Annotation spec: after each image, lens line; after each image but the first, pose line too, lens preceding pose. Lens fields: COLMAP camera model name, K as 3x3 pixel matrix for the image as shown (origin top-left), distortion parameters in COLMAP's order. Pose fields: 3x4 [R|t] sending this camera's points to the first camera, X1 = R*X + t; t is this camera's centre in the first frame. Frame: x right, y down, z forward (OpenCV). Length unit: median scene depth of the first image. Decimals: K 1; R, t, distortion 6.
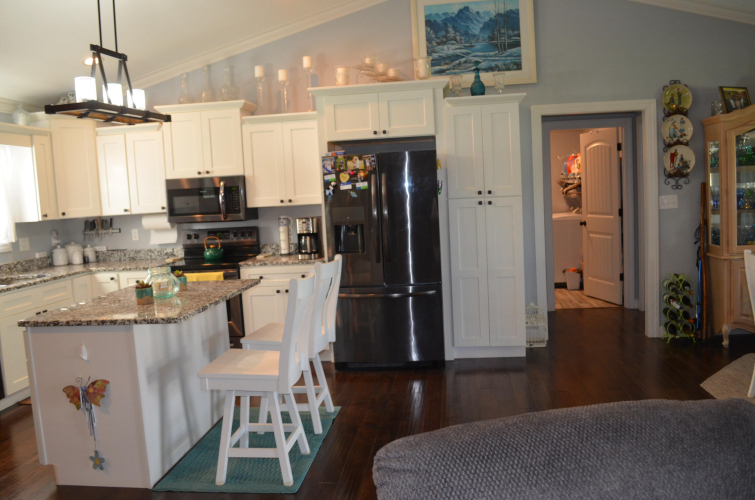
lens RADIAL K [[607.1, 0, 388.1], [0, 607.1, 247.9], [0, 0, 1]] dist [-0.078027, 0.011705]
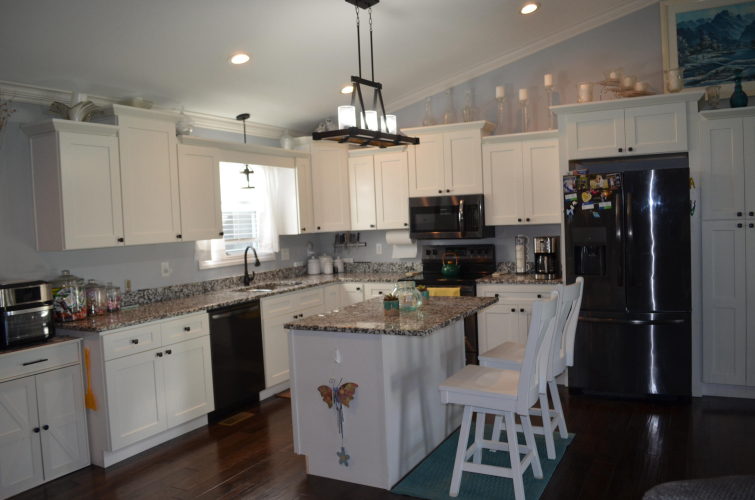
lens RADIAL K [[607.1, 0, 388.6], [0, 607.1, 247.5], [0, 0, 1]] dist [-0.078027, 0.011705]
pose [[0.931900, 0.028636, -0.361582, -0.015028], [-0.038470, 0.999059, -0.020026, -0.003489], [0.360669, 0.032573, 0.932125, -0.008309]]
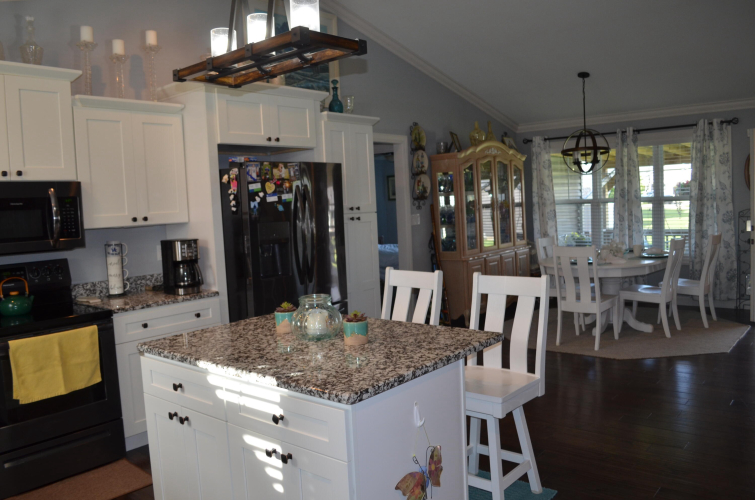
lens RADIAL K [[607.1, 0, 388.3], [0, 607.1, 248.8], [0, 0, 1]] dist [-0.078027, 0.011705]
pose [[0.550178, -0.038277, 0.834169, -0.619936], [0.096196, 0.995204, -0.017781, -0.000320], [-0.829488, 0.090026, 0.551222, 0.365412]]
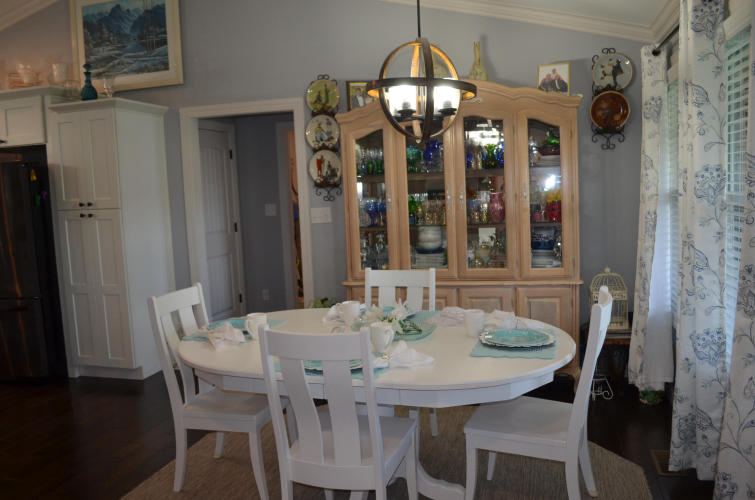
lens RADIAL K [[607.1, 0, 380.5], [0, 607.1, 246.7], [0, 0, 1]] dist [-0.078027, 0.011705]
pose [[0.988307, 0.027470, -0.149983, 0.700553], [-0.025181, 0.999536, 0.017139, -0.049558], [0.150384, -0.013162, 0.988540, 0.140174]]
